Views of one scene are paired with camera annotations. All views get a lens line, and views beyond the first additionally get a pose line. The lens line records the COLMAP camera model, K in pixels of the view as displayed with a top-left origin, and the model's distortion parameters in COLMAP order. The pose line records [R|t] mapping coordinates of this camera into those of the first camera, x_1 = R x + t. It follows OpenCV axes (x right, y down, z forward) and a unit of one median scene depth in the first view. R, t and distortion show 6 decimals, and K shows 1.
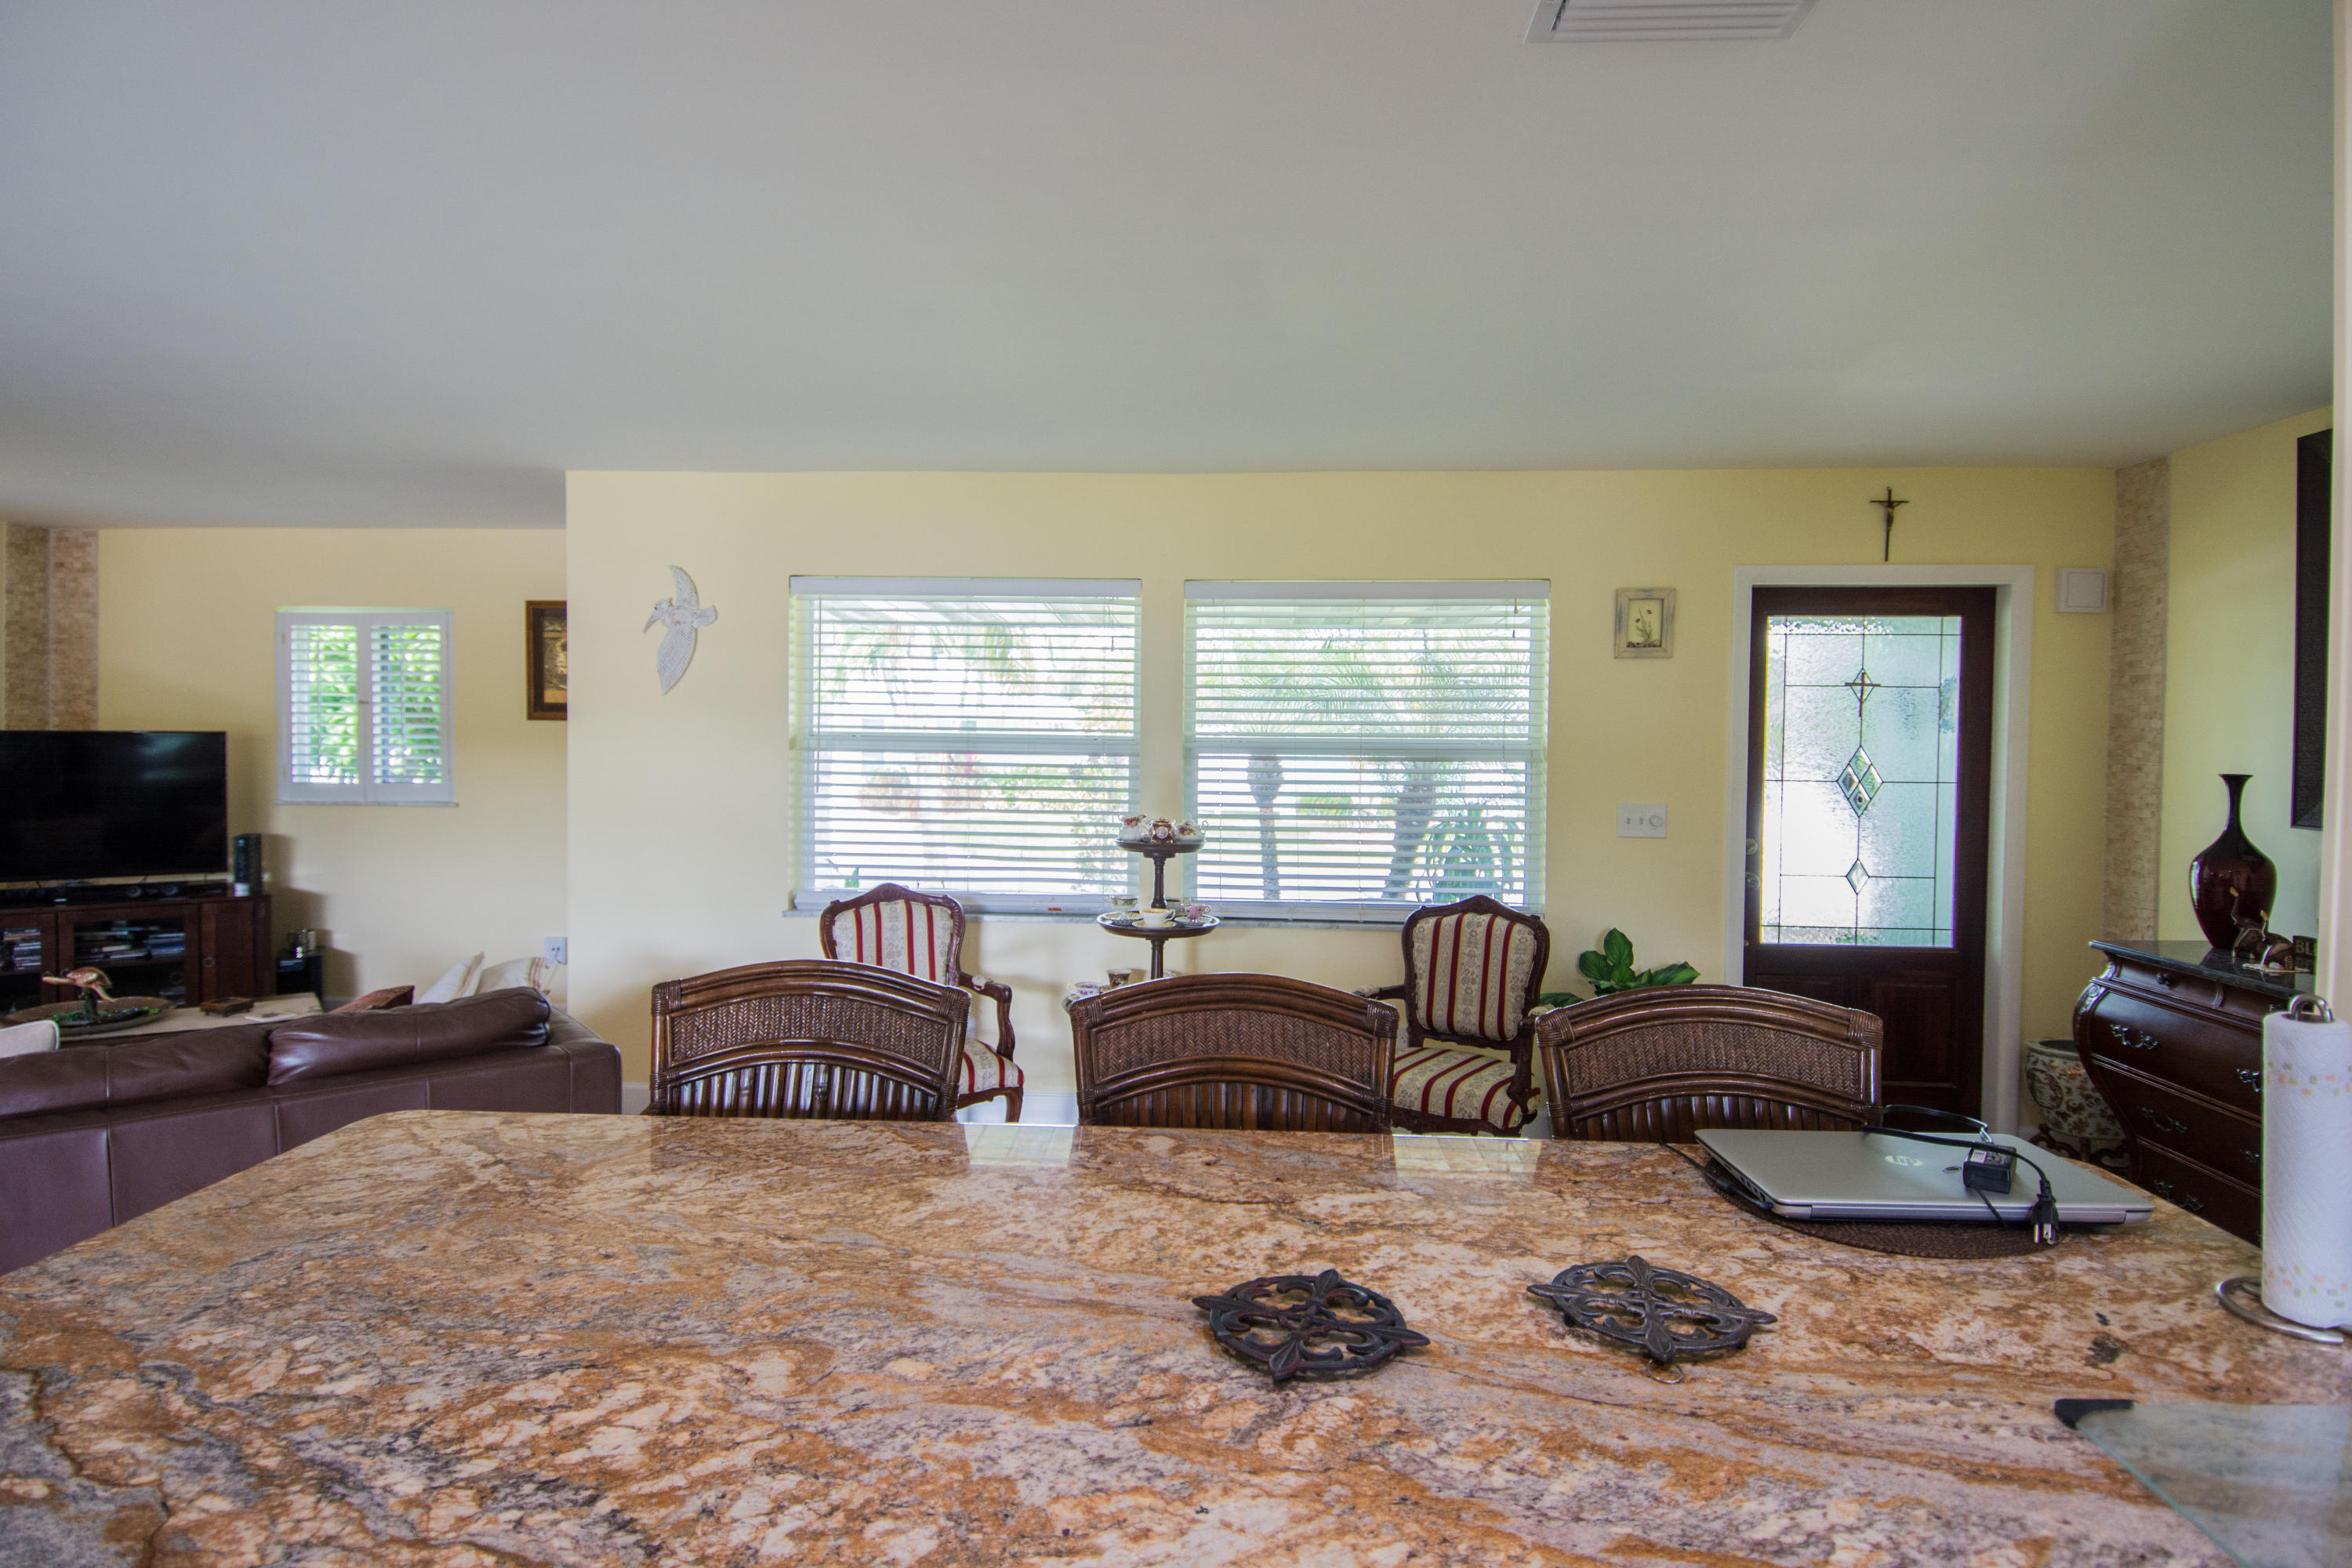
lens RADIAL K [[1235.7, 0, 1164.0], [0, 1235.7, 771.2], [0, 0, 1]] dist [0.053745, -0.054508]
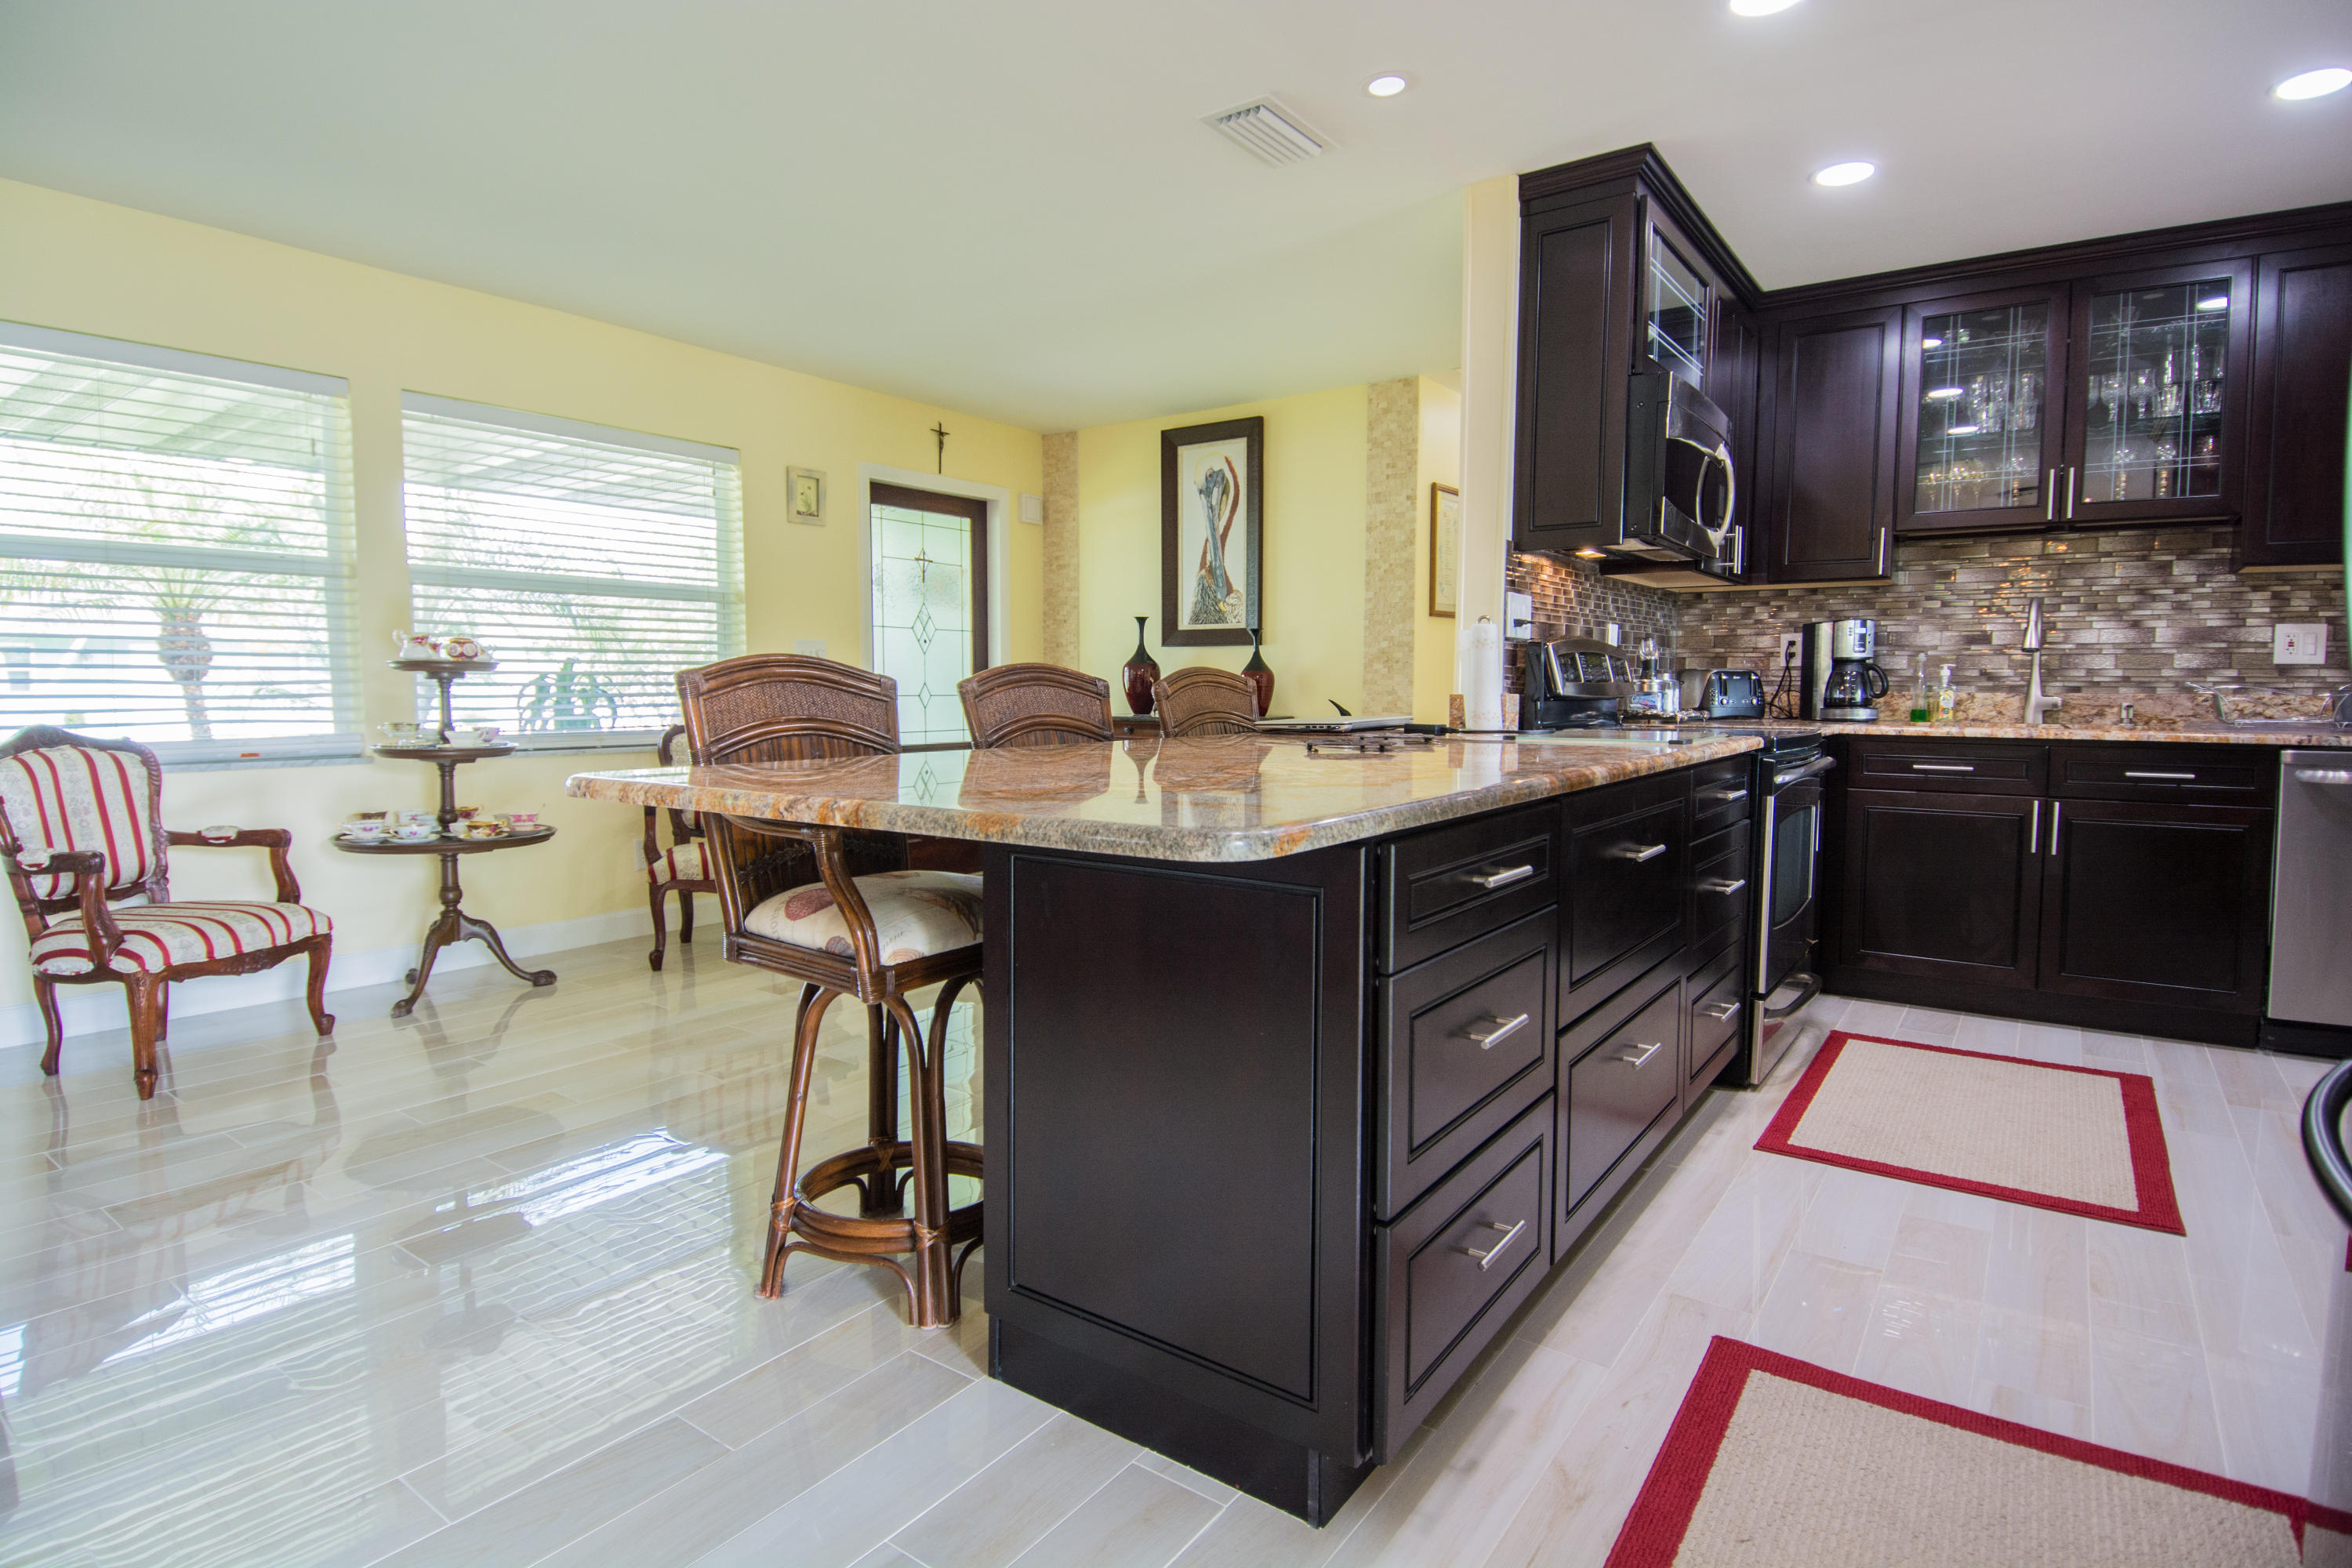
lens RADIAL K [[1209.5, 0, 1173.4], [0, 1209.5, 768.4], [0, 0, 1]] dist [0.039832, -0.048518]
pose [[0.529659, -0.067693, 0.845505, -0.504138], [0.025180, 0.997626, 0.064098, 0.091770], [-0.847837, -0.012660, 0.530106, 0.026138]]
